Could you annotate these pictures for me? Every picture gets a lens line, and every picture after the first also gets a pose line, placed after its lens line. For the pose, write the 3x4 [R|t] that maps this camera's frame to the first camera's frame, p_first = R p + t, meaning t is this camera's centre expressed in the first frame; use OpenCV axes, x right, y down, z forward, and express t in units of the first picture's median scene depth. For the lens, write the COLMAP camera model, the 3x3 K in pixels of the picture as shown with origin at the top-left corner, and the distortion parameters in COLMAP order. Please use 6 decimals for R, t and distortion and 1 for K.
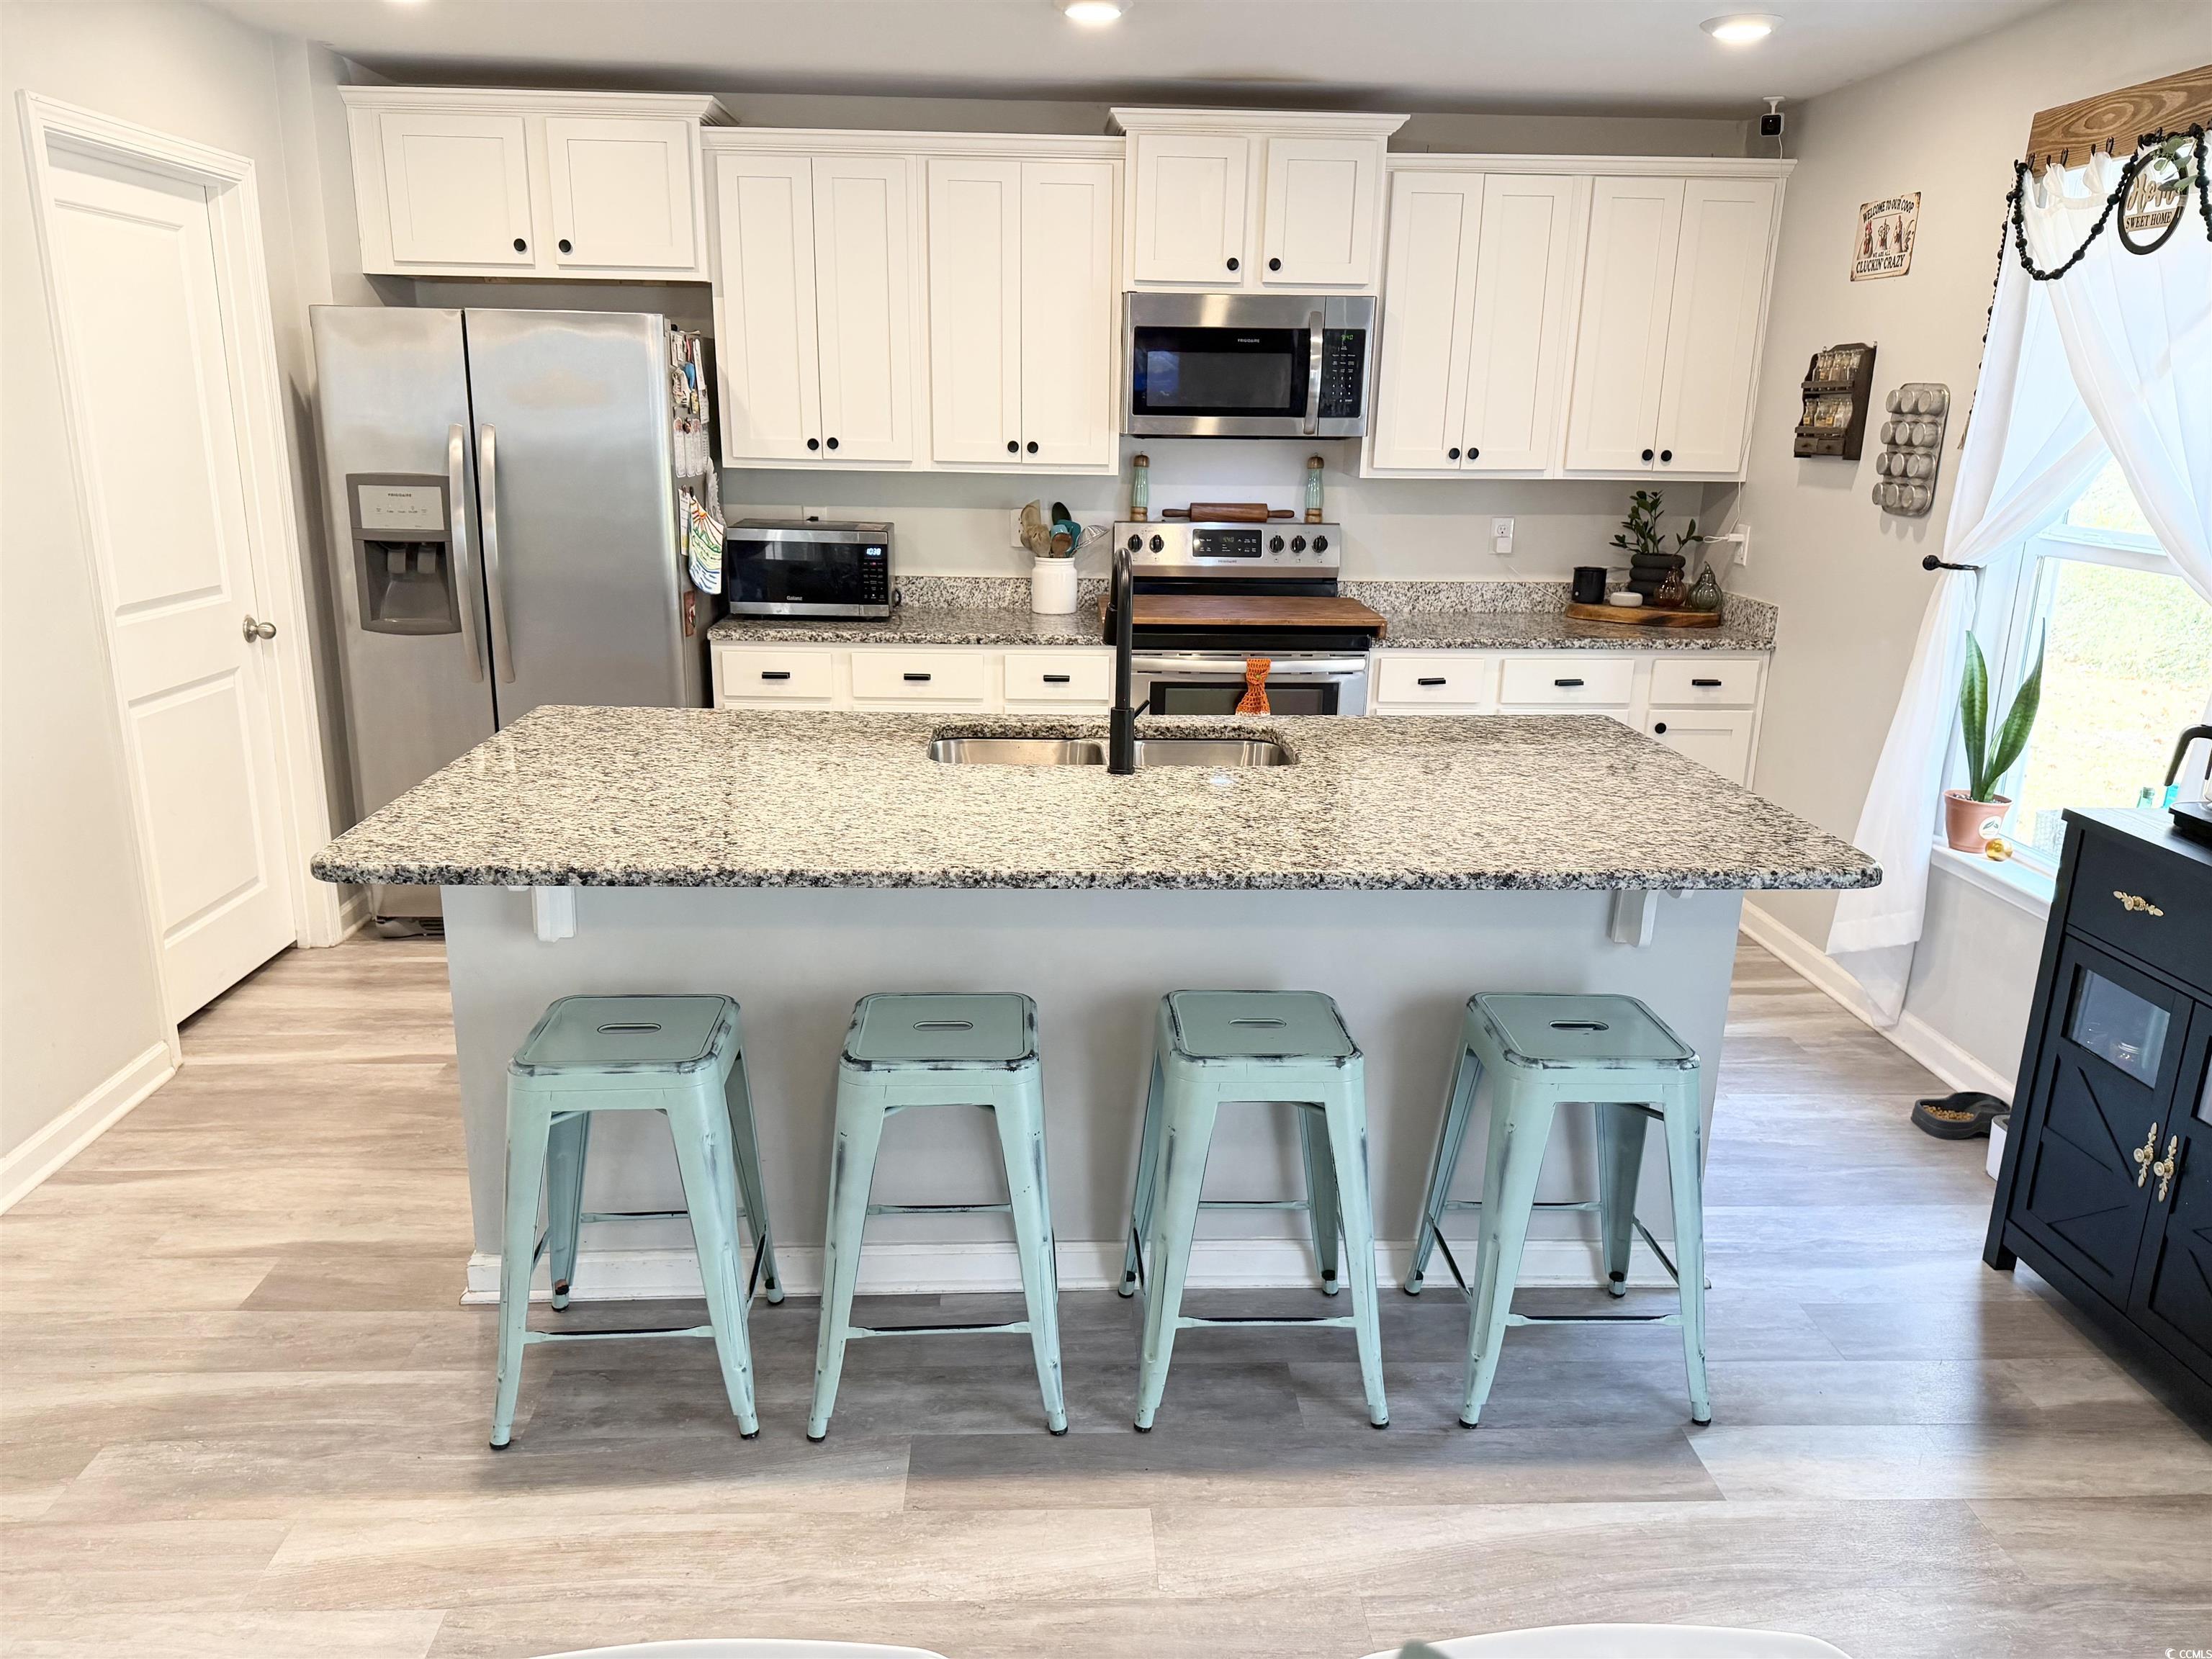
lens RADIAL K [[1562.5, 0, 1106.0], [0, 1562.5, 829.5], [0, 0, 1]] dist [0.020323, -0.030373]
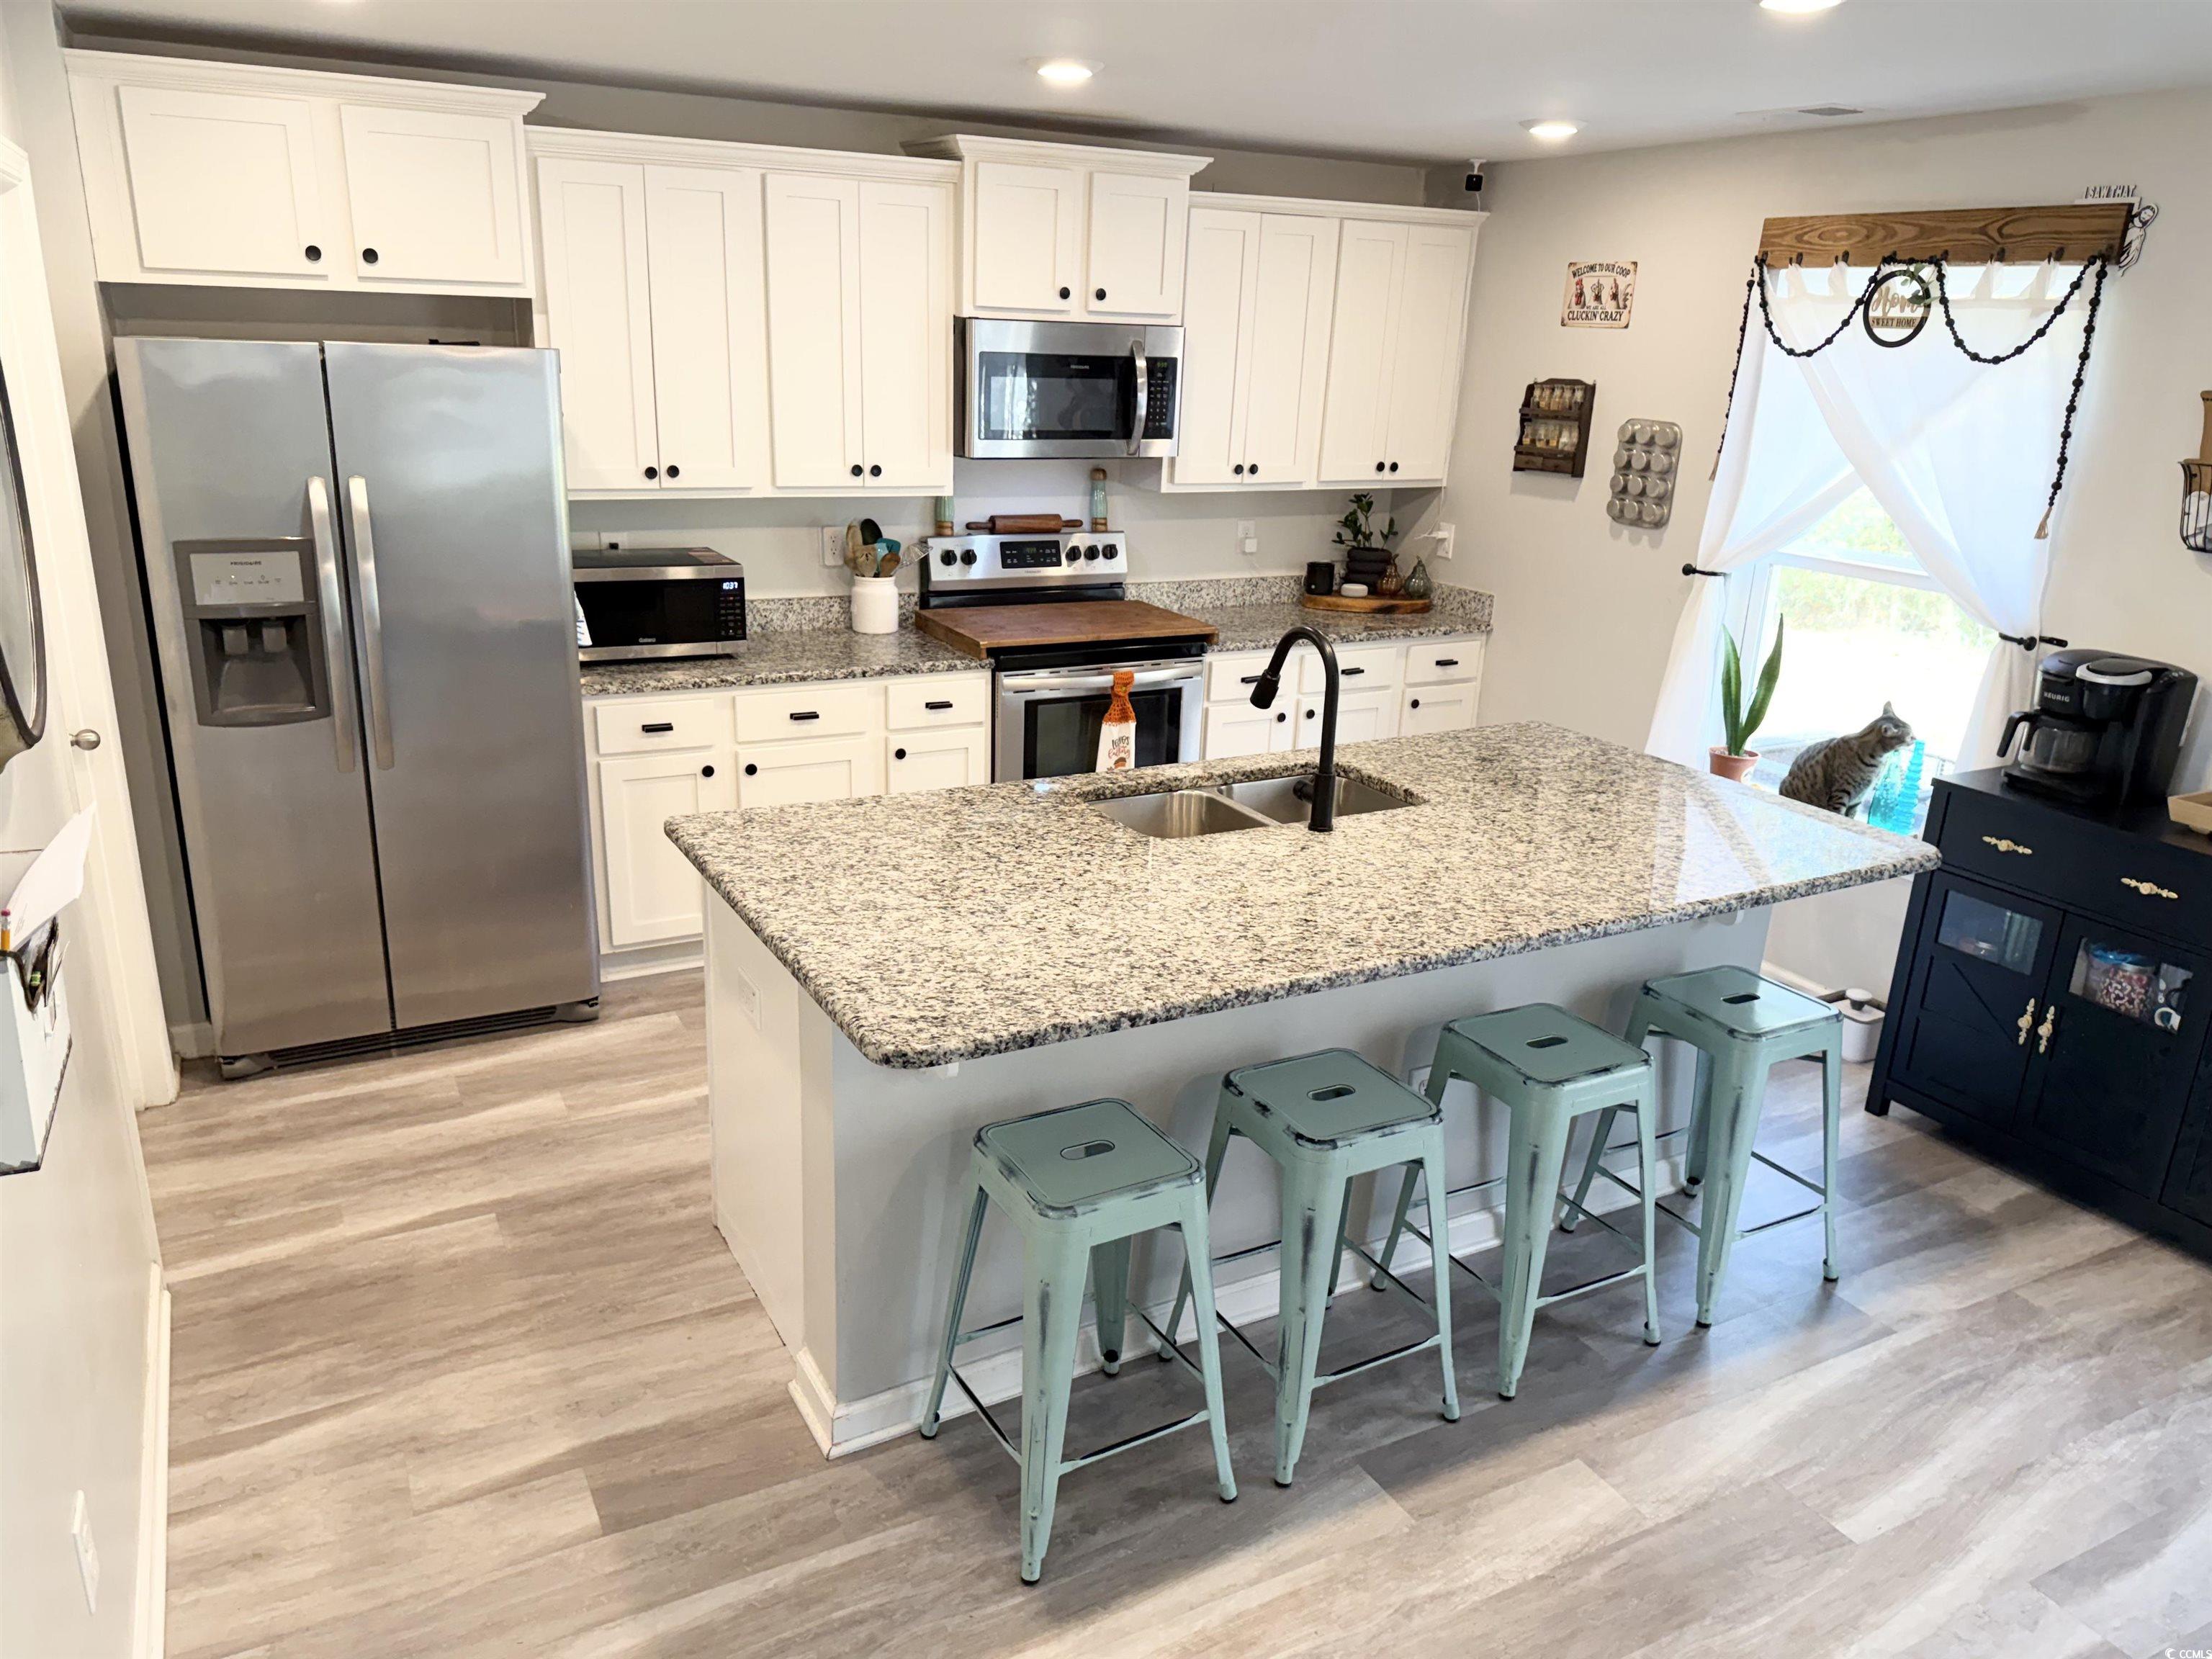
lens RADIAL K [[1562.5, 0, 1106.0], [0, 1562.5, 829.5], [0, 0, 1]] dist [0.020323, -0.030373]
pose [[0.903733, -0.116537, 0.411929, -0.389067], [0.094016, 0.992772, 0.074600, -0.088769], [-0.417645, -0.028690, 0.908157, 0.040000]]
